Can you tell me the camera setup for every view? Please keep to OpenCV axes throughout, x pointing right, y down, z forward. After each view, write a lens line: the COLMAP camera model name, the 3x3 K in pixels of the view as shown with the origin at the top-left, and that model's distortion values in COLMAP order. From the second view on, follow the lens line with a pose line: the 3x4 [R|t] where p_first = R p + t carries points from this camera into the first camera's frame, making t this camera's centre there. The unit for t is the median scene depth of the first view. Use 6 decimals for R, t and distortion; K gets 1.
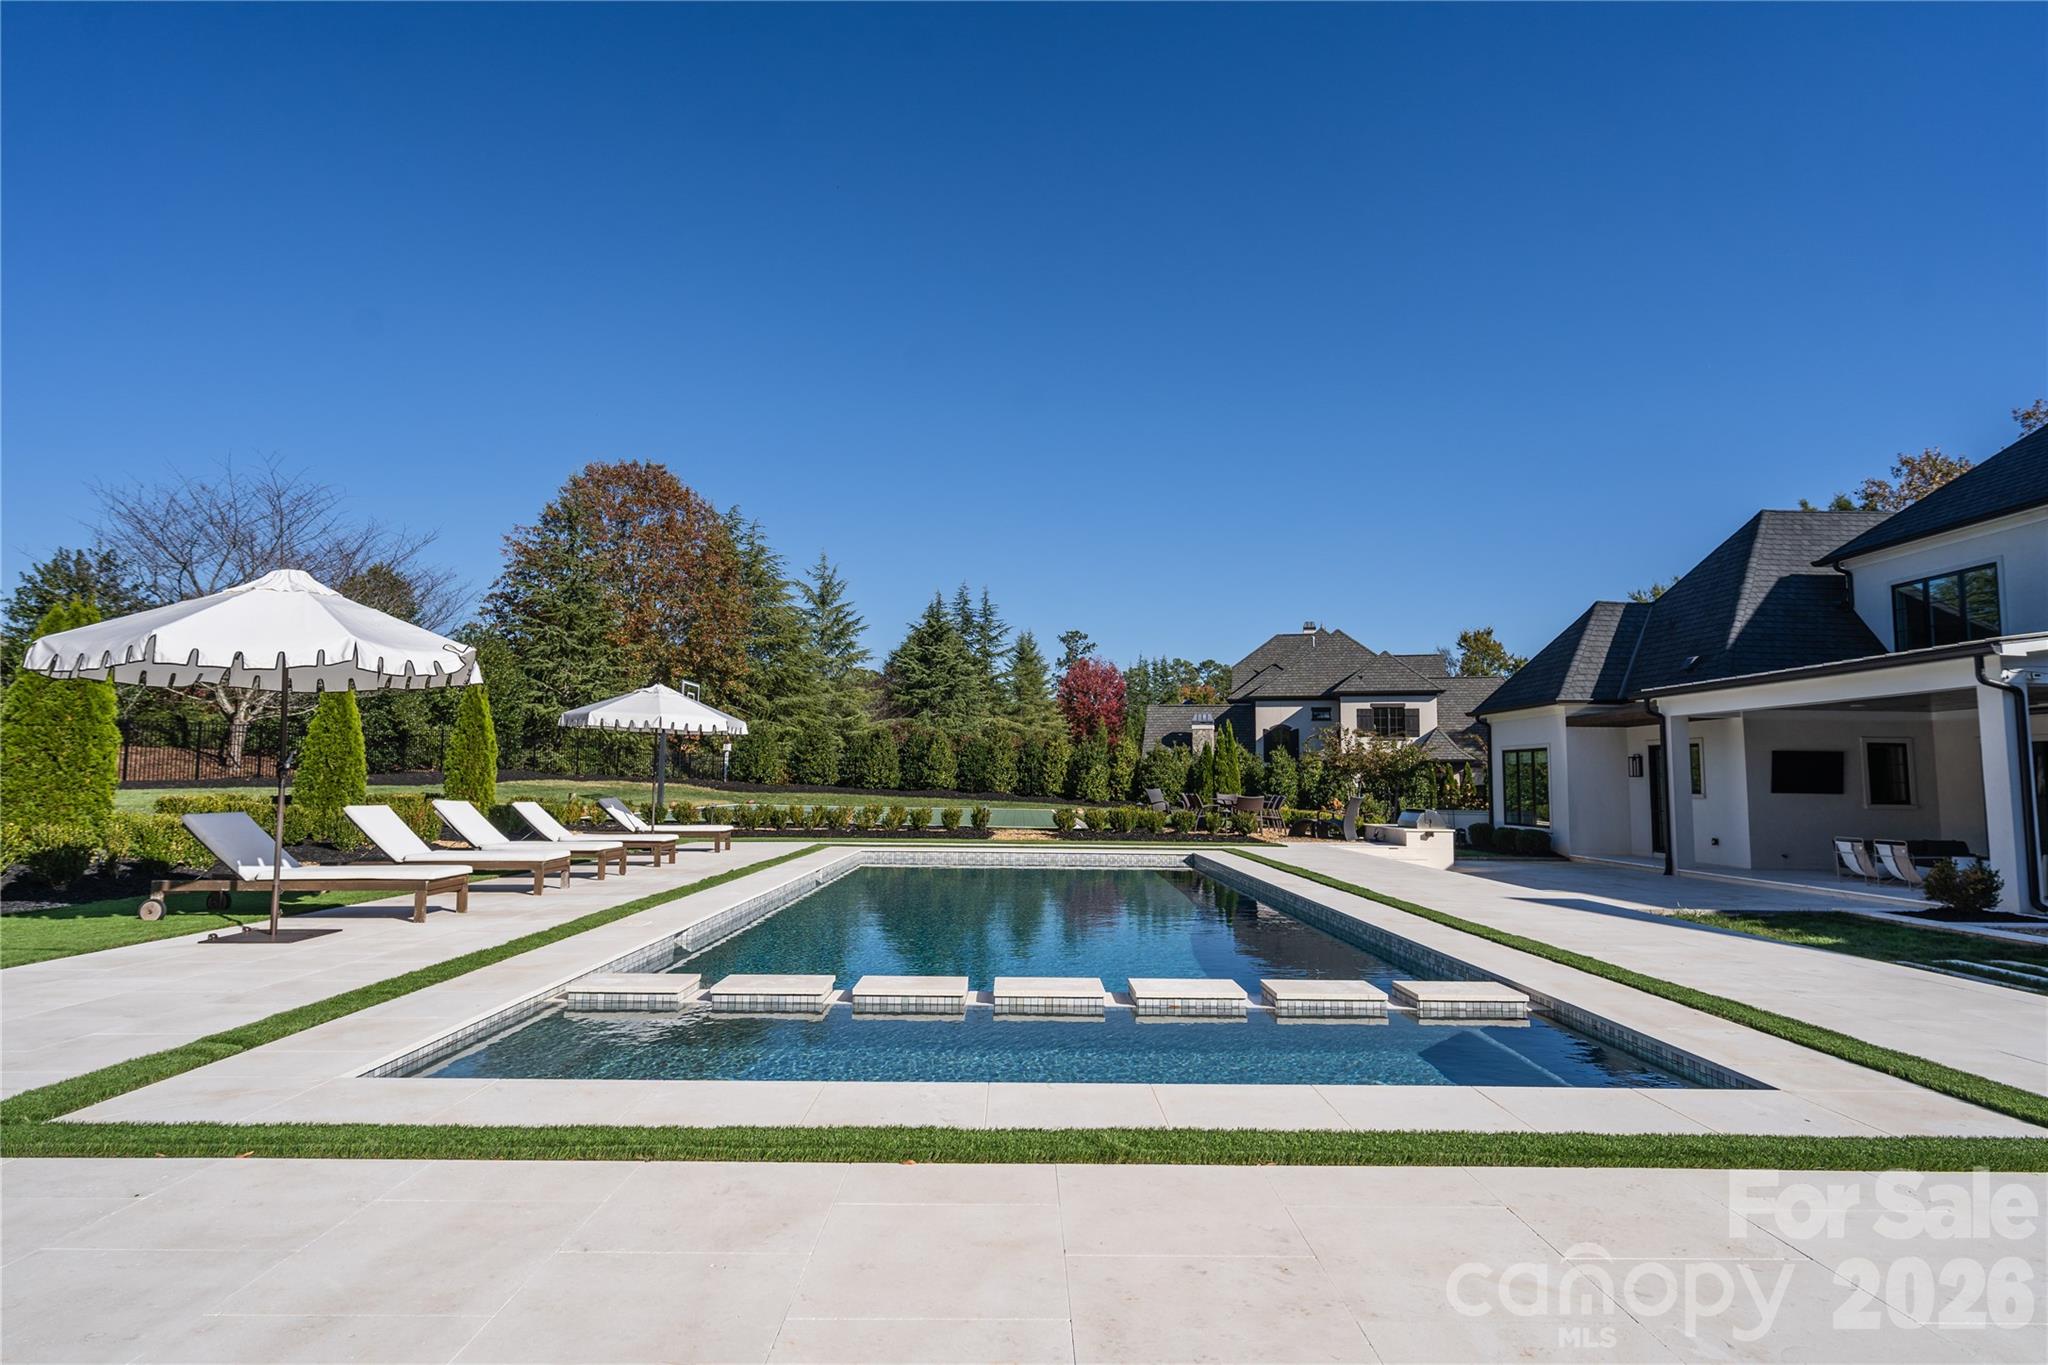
lens RADIAL K [[1083.7, 0, 1021.7], [0, 1083.7, 698.0], [0, 0, 1]] dist [0.002955, -0.000187]
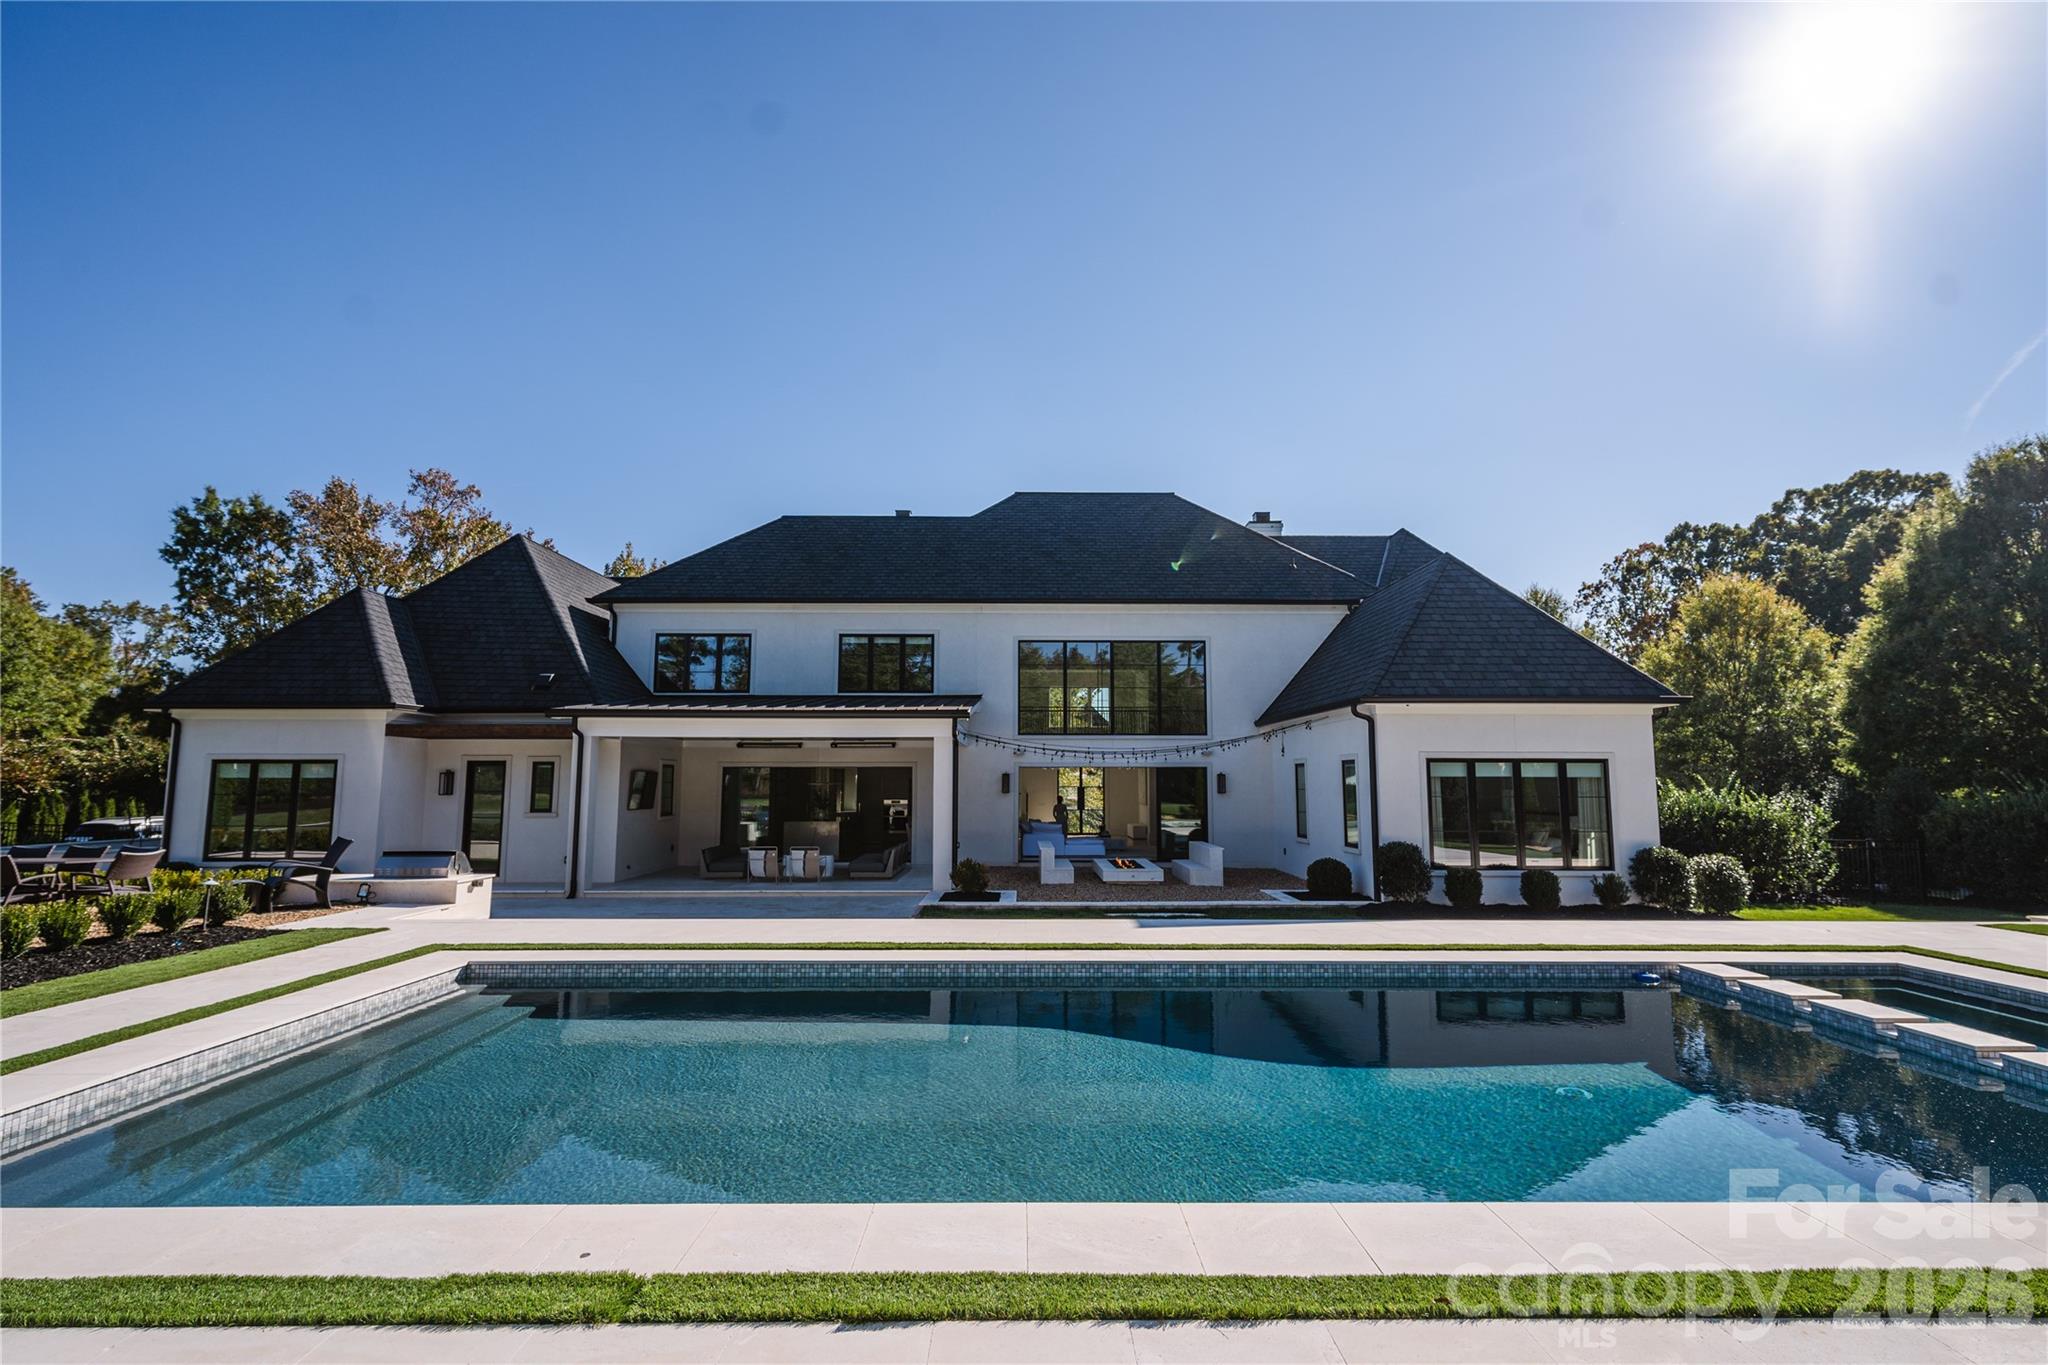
lens RADIAL K [[992.2, 0, 1043.9], [0, 992.2, 663.5], [0, 0, 1]] dist [0.007742, -0.003443]
pose [[-0.005658, 0.107933, 0.994142, -0.307691], [-0.079528, 0.990960, -0.108040, 0.015787], [-0.996817, -0.079673, 0.002977, 0.569313]]
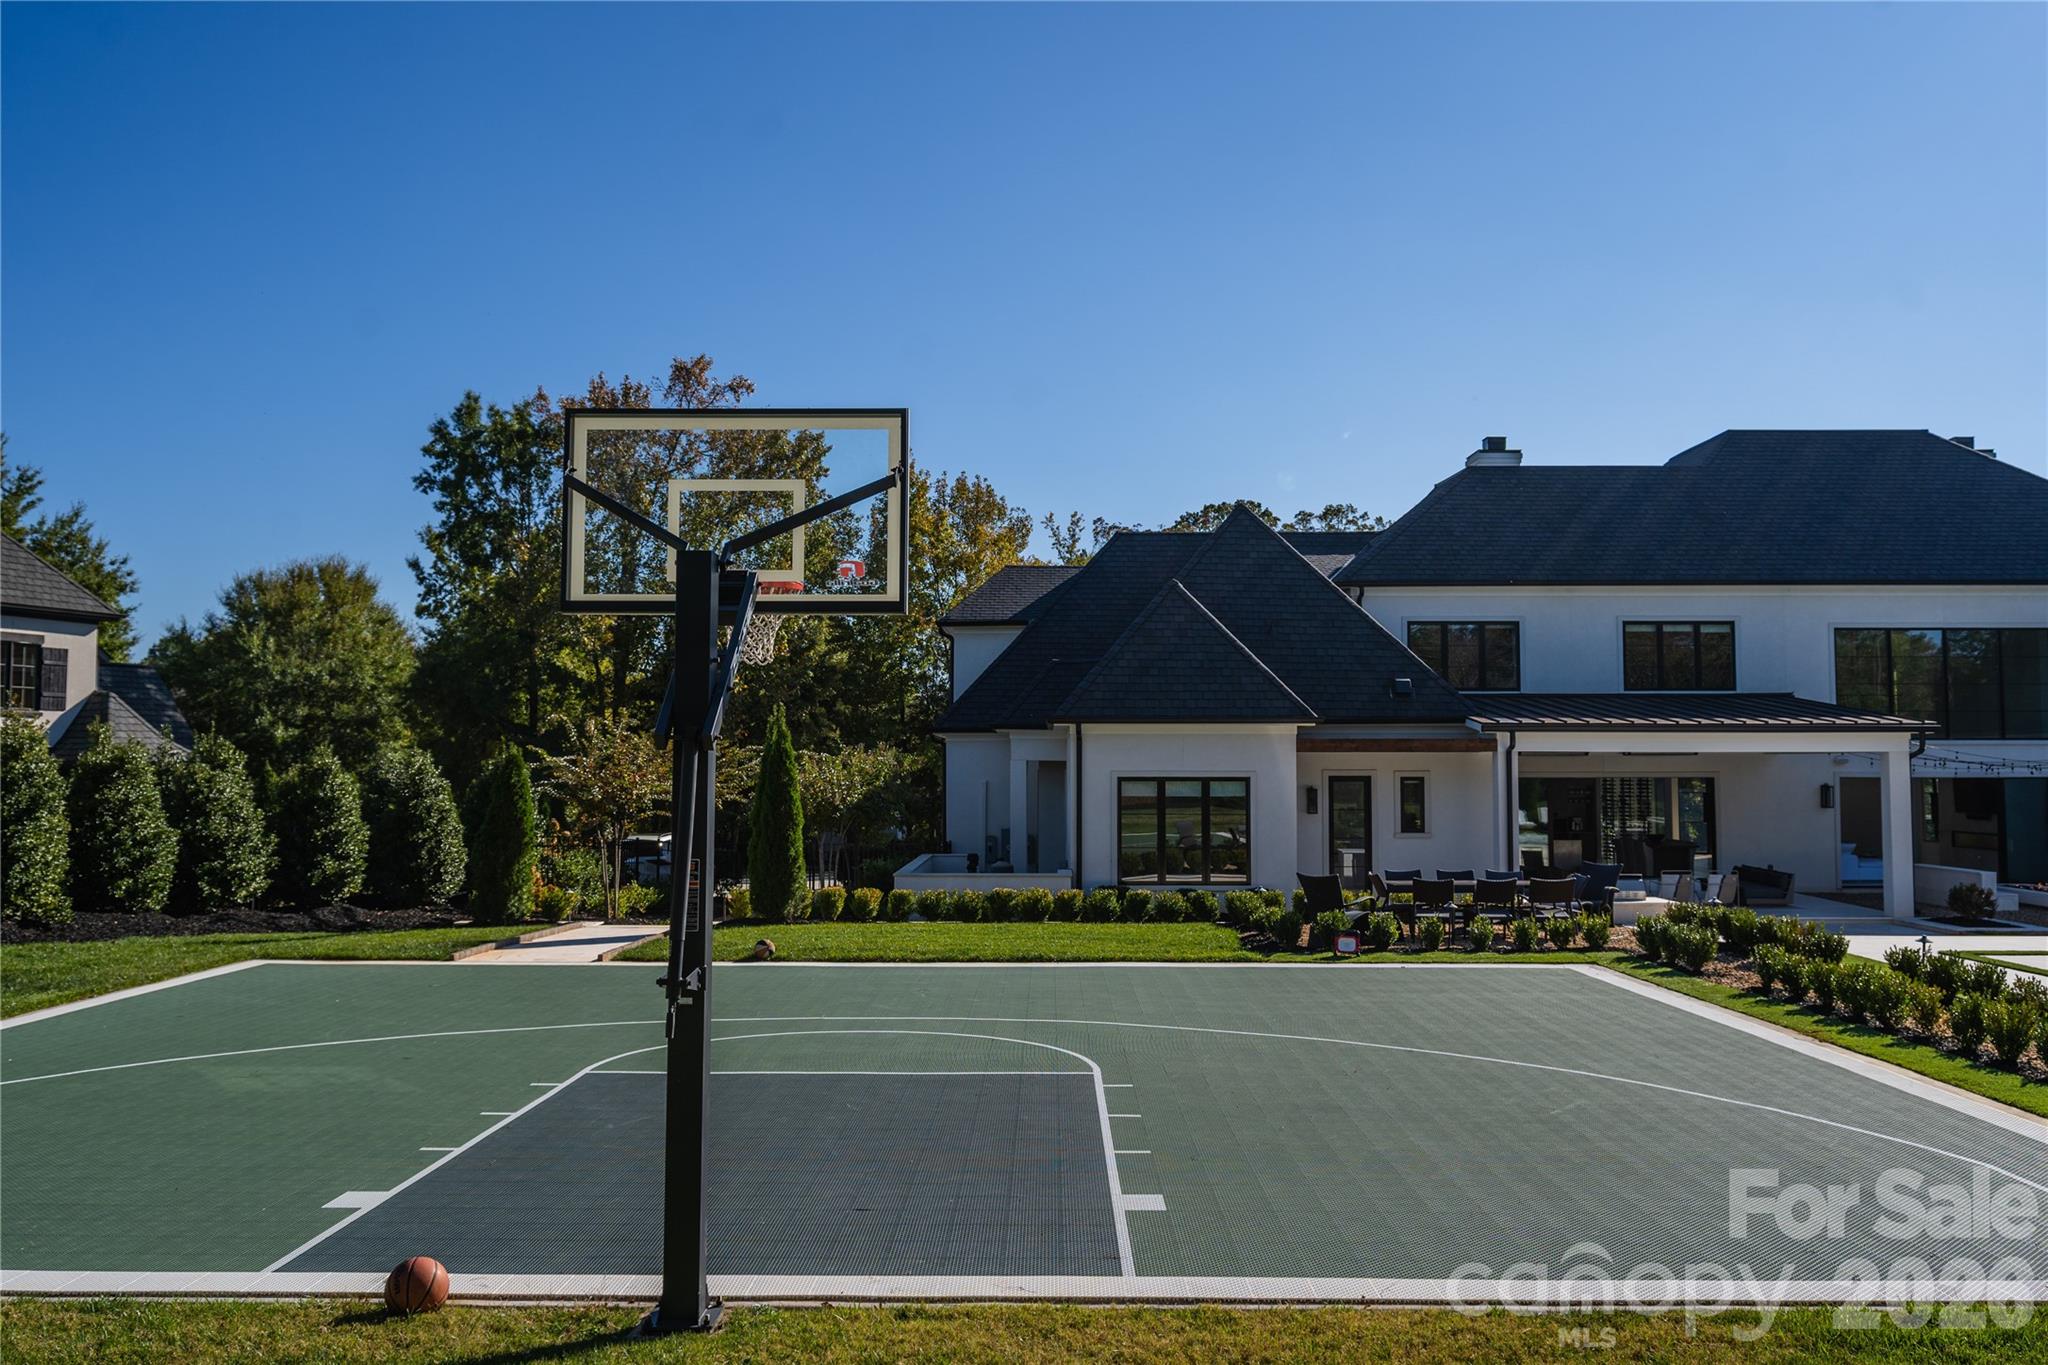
lens RADIAL K [[1644.5, 0, 1014.9], [0, 1644.5, 686.2], [0, 0, 1]] dist [0.025541, -0.018214]
pose [[0.026064, 0.036060, 0.999010, -0.784625], [-0.079257, 0.996278, -0.033894, 0.041227], [-0.996513, -0.078295, 0.028825, 1.342249]]
